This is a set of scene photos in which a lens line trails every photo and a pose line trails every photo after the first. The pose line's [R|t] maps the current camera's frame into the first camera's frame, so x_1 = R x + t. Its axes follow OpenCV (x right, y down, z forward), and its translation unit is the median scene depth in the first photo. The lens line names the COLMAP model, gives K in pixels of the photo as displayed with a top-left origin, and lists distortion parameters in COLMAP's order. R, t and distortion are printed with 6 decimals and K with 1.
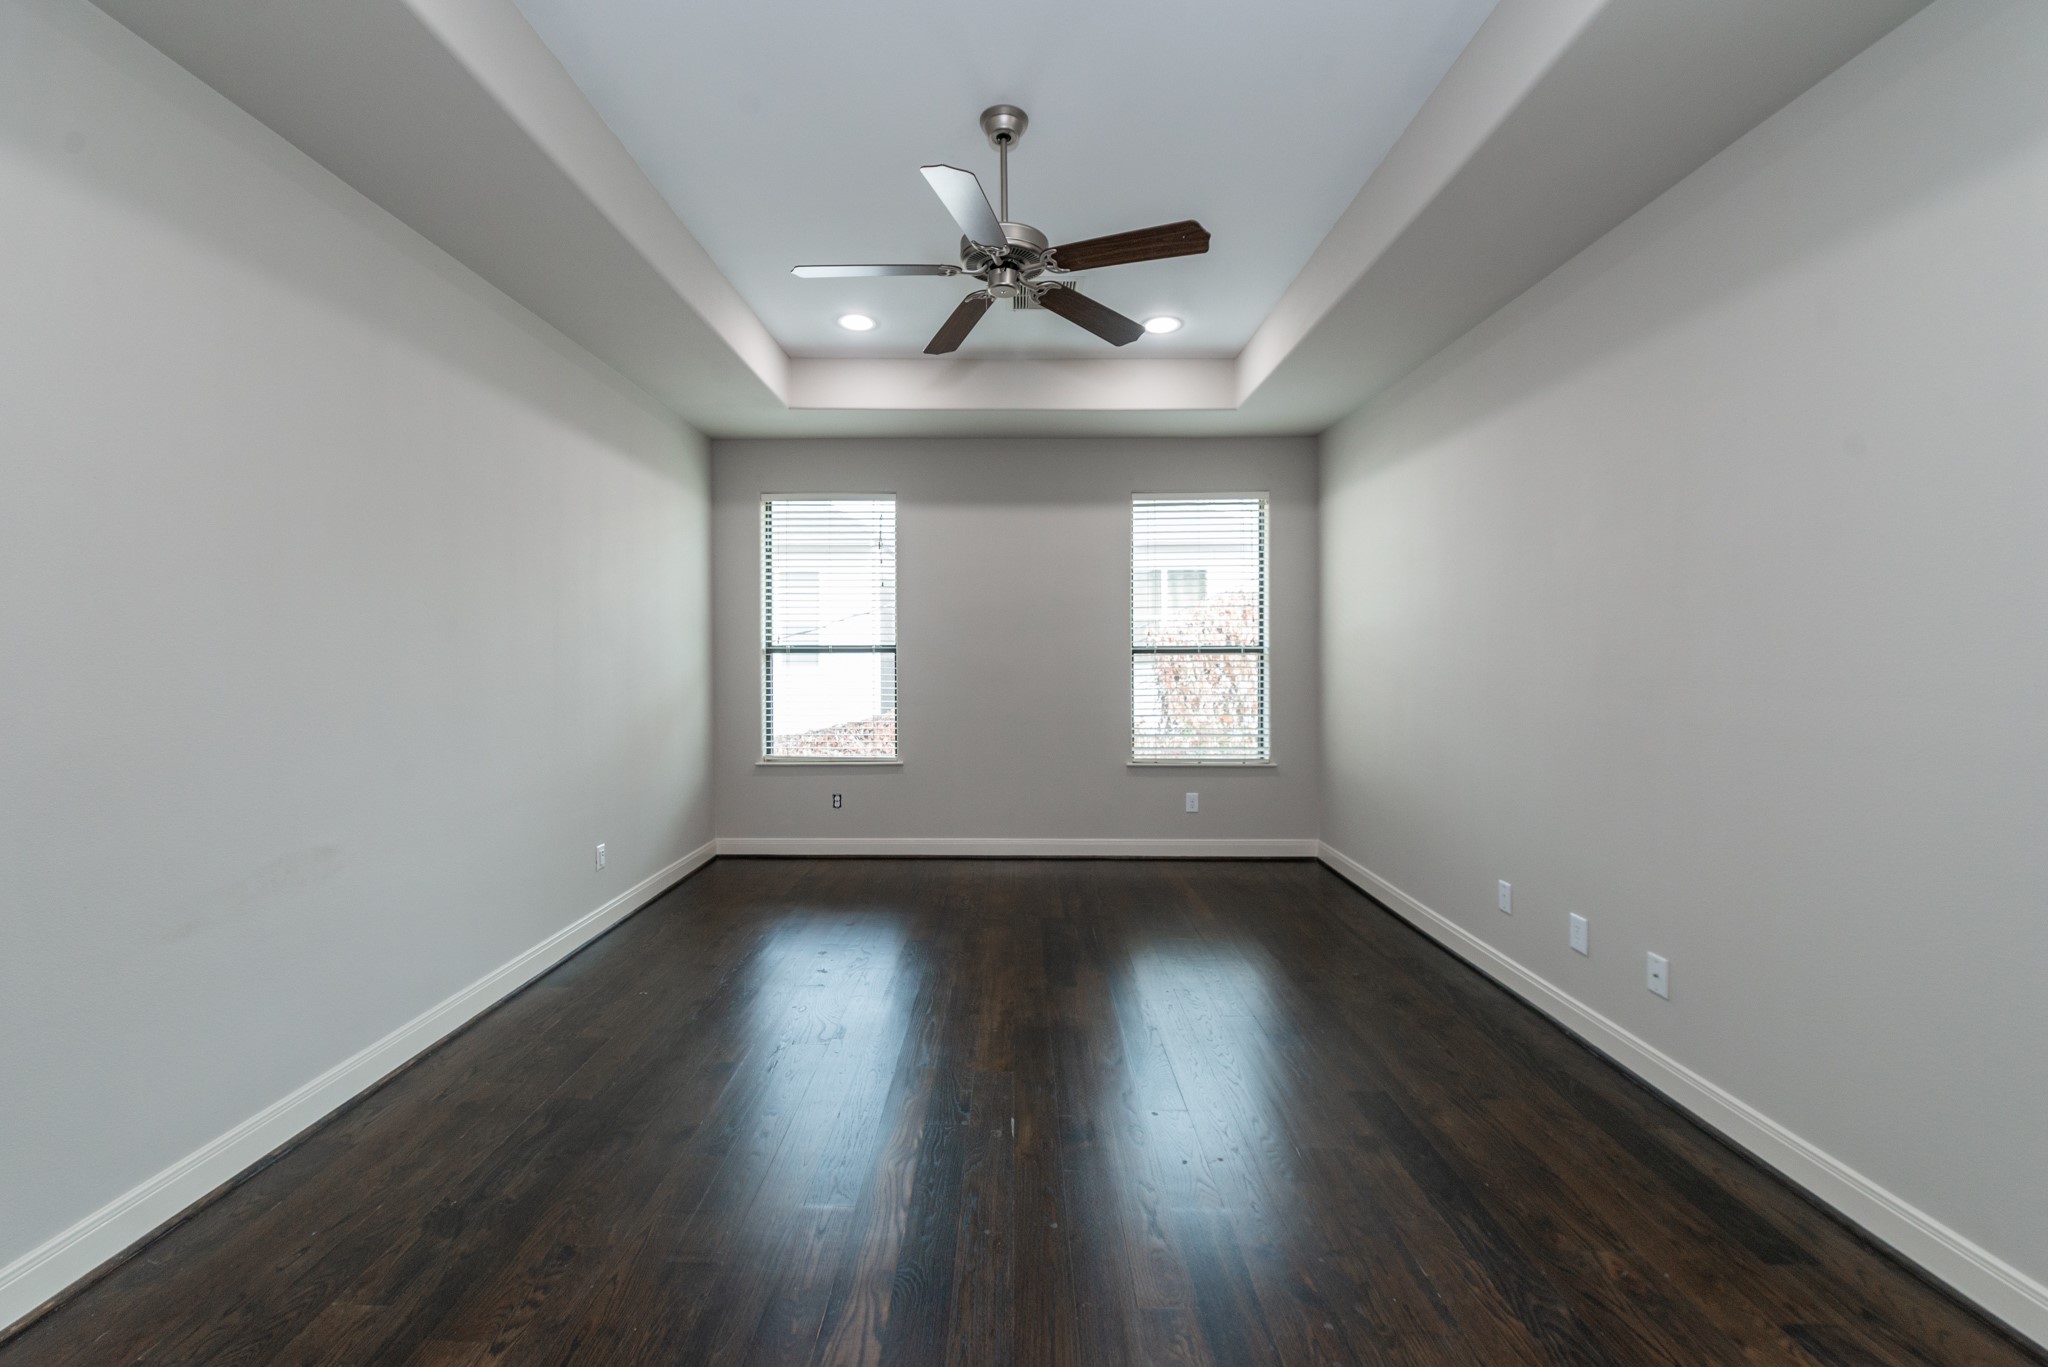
lens RADIAL K [[798.4, 0, 1023.5], [0, 798.4, 689.0], [0, 0, 1]] dist [0.001204, -0.000052]
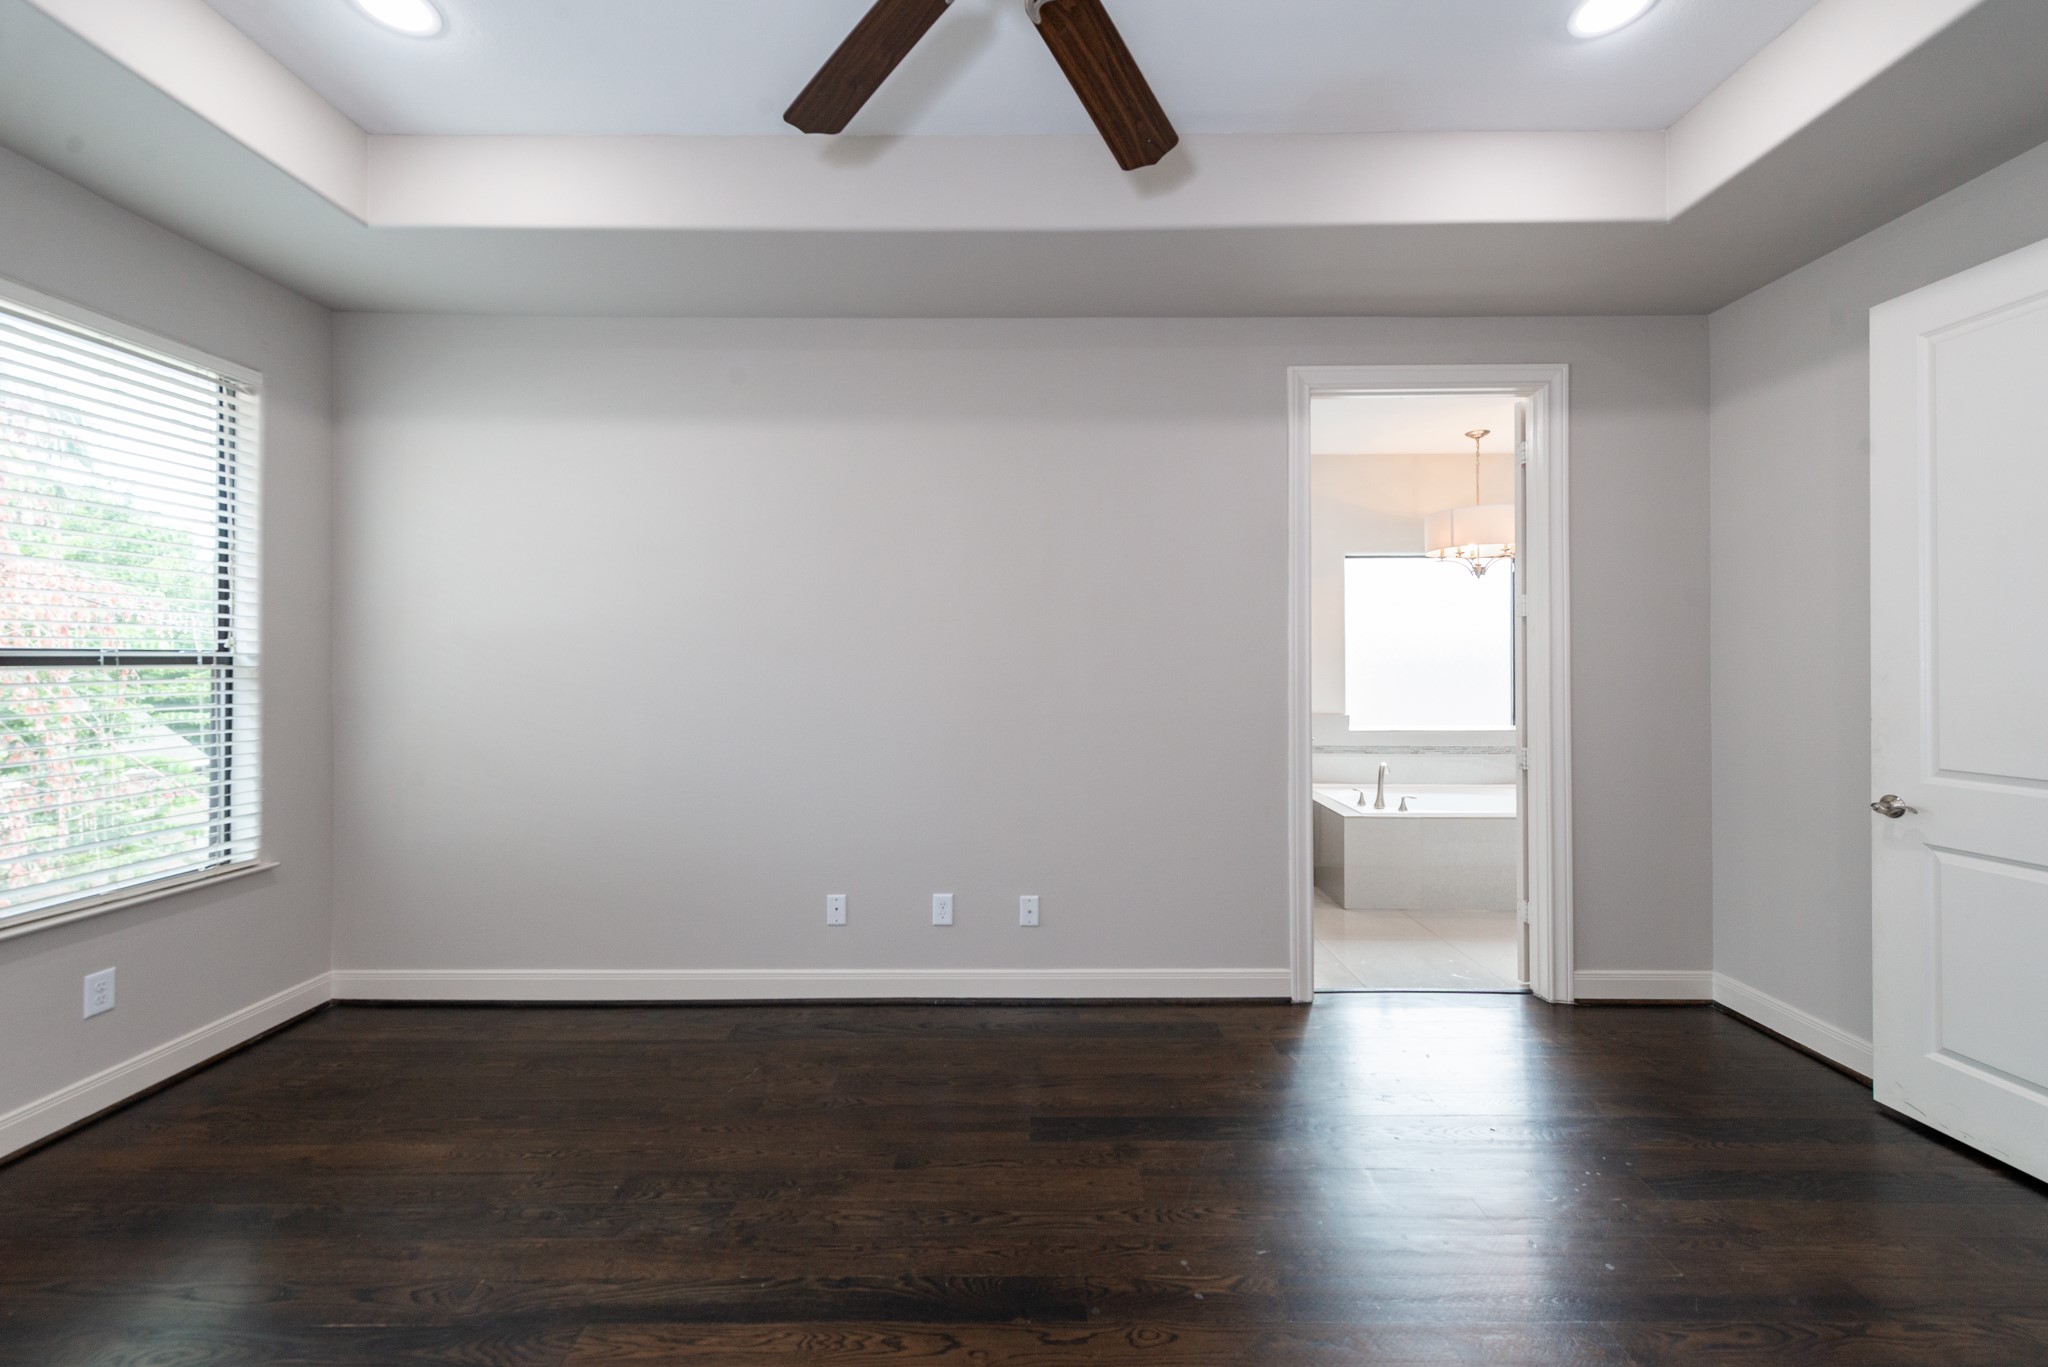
lens RADIAL K [[832.0, 0, 1030.8], [0, 832.0, 668.0], [0, 0, 1]] dist [0.000880, 0.000030]
pose [[0.003164, -0.010335, 0.999942, -0.260803], [0.048665, 0.998763, 0.010168, -0.022304], [-0.998810, 0.048630, 0.003663, 0.468850]]
